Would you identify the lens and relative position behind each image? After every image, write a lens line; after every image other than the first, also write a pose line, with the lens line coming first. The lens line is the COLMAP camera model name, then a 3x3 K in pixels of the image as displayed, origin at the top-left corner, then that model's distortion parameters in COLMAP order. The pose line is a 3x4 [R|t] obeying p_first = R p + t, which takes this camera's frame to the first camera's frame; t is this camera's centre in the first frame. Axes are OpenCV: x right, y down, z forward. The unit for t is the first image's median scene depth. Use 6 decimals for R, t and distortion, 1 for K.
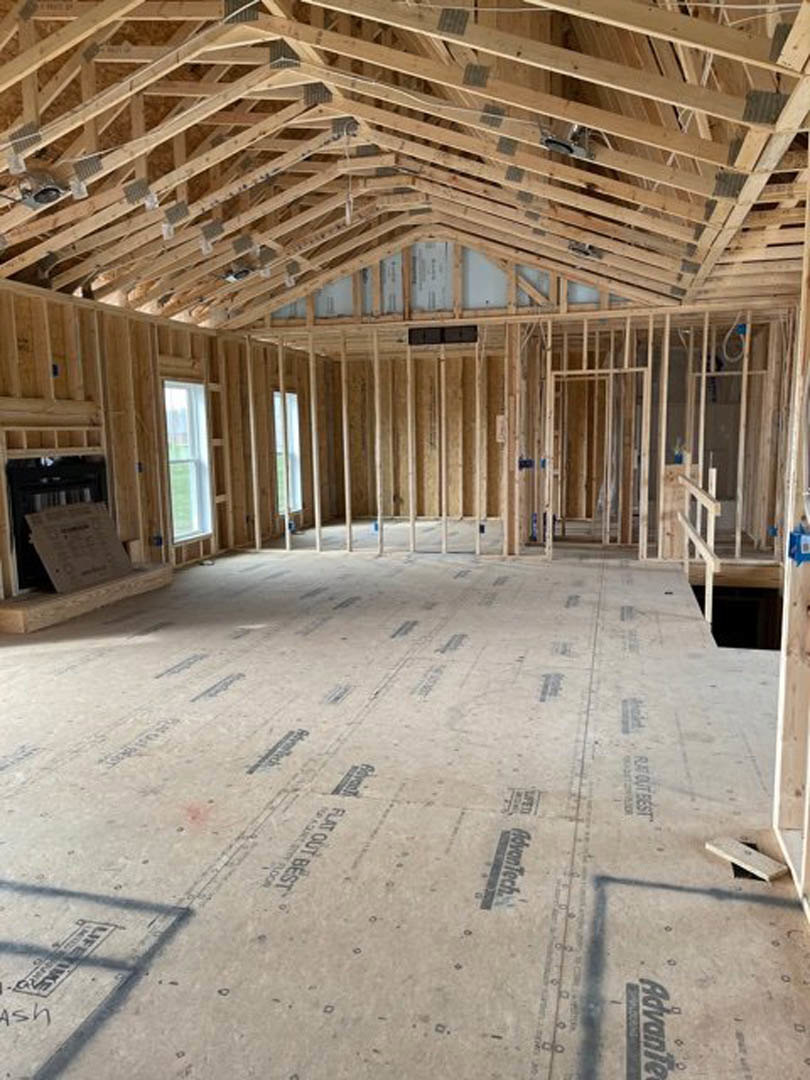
lens RADIAL K [[798.7, 0, 405.0], [0, 798.7, 540.0], [0, 0, 1]] dist [0.075053, -0.102321]
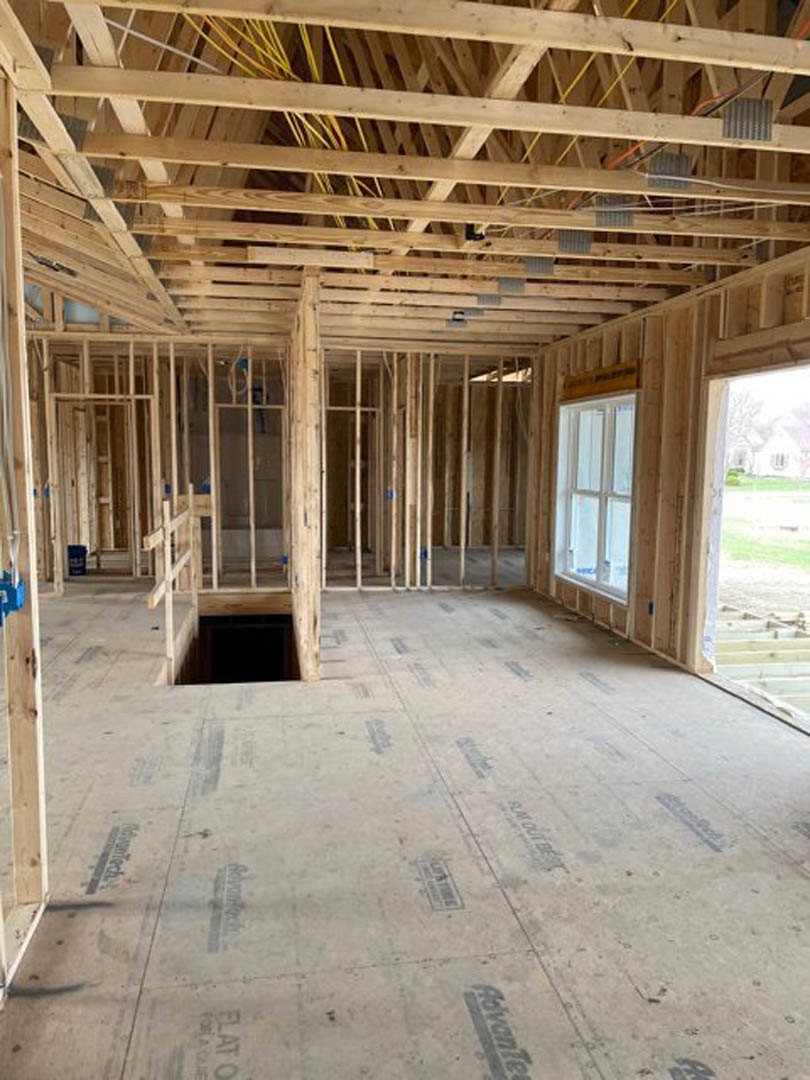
lens RADIAL K [[798.7, 0, 405.0], [0, 798.7, 540.0], [0, 0, 1]] dist [0.075053, -0.102321]
pose [[0.915327, -0.018103, 0.402305, 0.182356], [0.030408, 0.999244, -0.024220, -0.006282], [-0.401562, 0.034402, 0.915185, -0.007340]]
